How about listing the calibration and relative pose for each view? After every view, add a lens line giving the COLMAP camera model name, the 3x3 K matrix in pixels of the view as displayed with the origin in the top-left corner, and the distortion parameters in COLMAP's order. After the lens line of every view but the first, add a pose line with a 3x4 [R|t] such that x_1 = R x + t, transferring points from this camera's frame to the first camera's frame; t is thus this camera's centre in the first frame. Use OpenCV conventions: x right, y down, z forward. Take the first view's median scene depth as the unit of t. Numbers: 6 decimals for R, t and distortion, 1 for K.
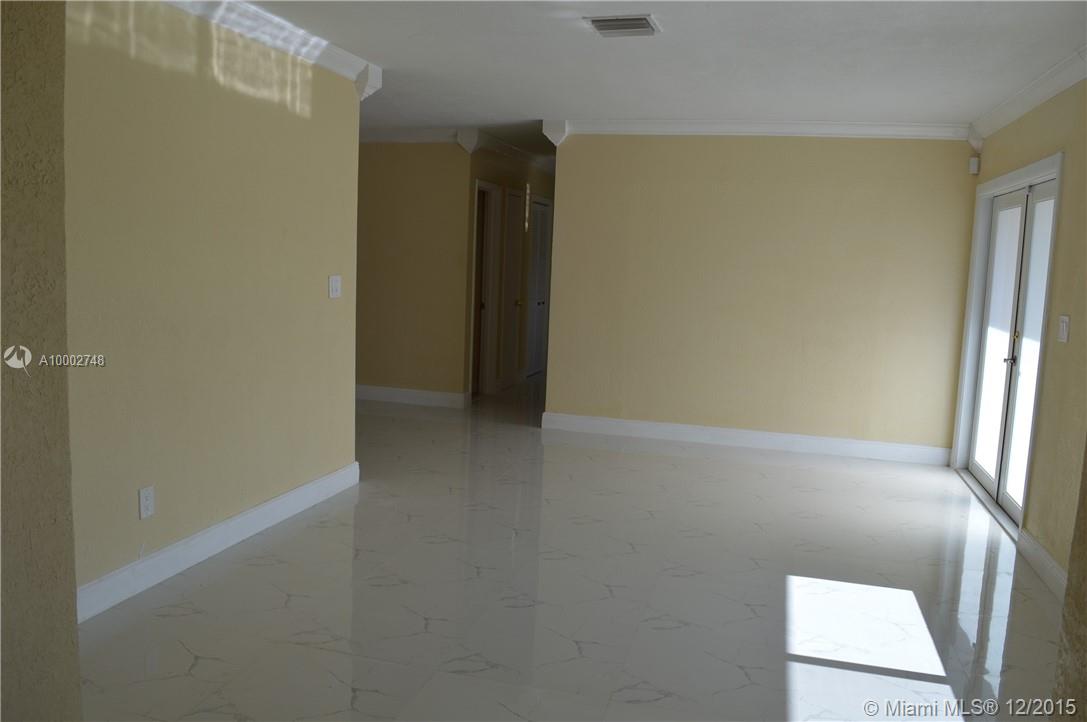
lens RADIAL K [[870.0, 0, 553.4], [0, 870.0, 358.9], [0, 0, 1]] dist [-0.082835, 0.012077]
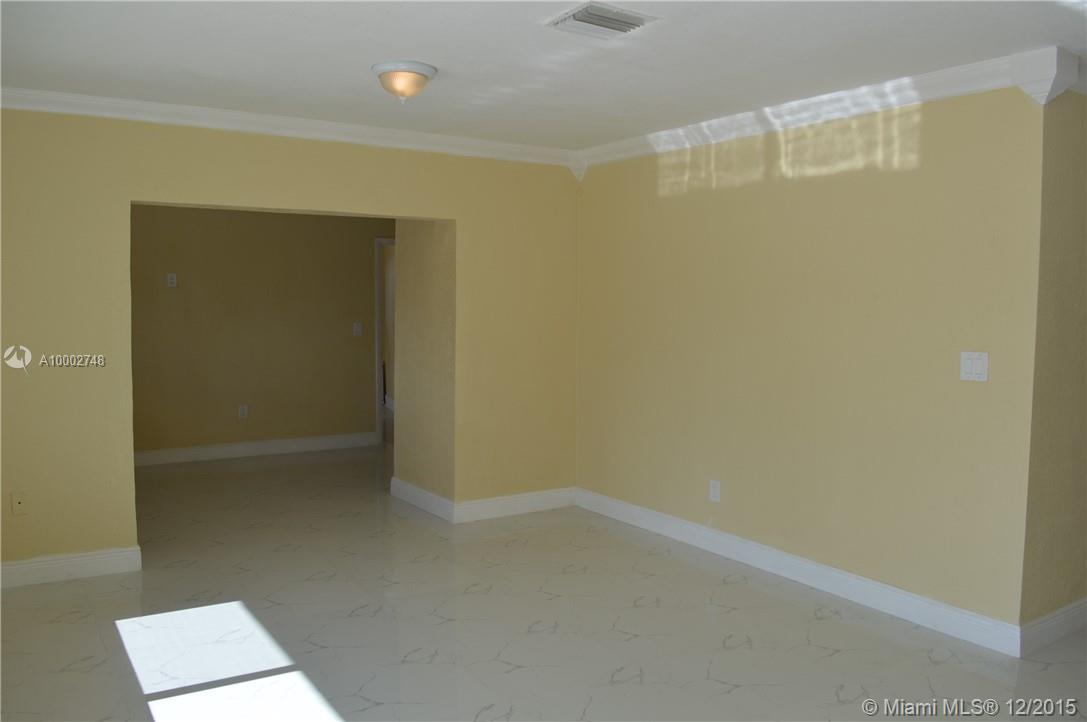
lens RADIAL K [[870.0, 0, 548.5], [0, 870.0, 364.3], [0, 0, 1]] dist [-0.082835, 0.012077]
pose [[-0.669236, 0.003806, -0.743040, 0.690090], [-0.128969, 0.984214, 0.121201, -0.158777], [0.731772, 0.176941, -0.658181, 1.504580]]
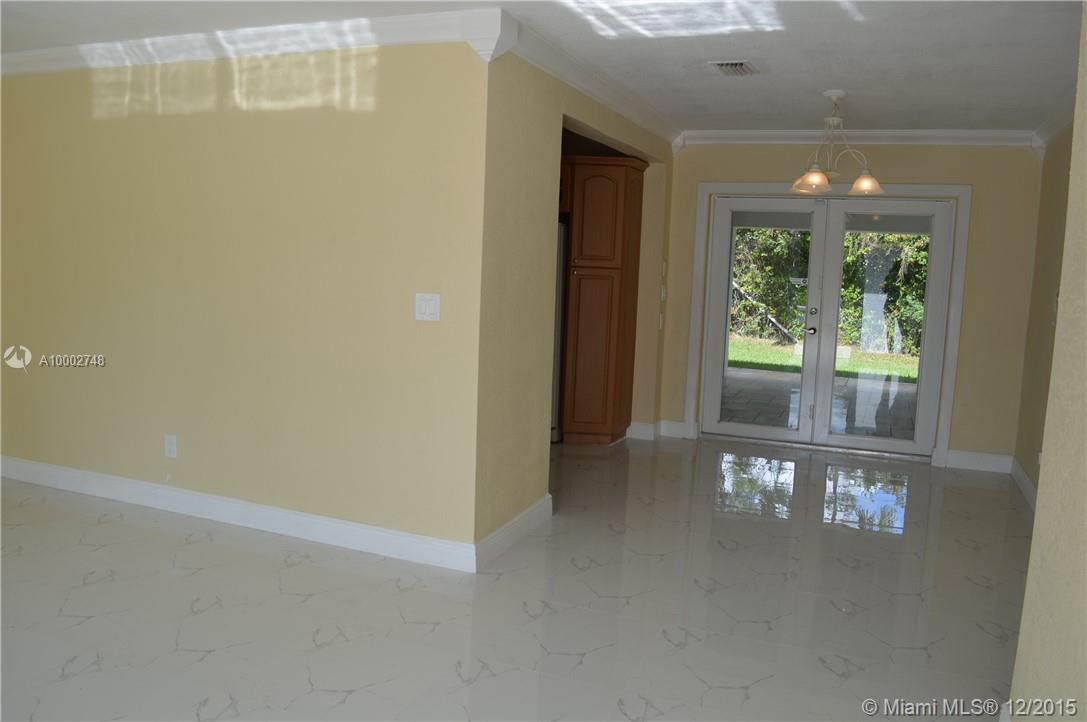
lens RADIAL K [[870.0, 0, 546.3], [0, 870.0, 363.5], [0, 0, 1]] dist [-0.082835, 0.012077]
pose [[-0.121633, 0.069849, -0.990114, 0.662942], [-0.165612, 0.982110, 0.089629, -0.151583], [0.978661, 0.174876, -0.107889, 1.484666]]
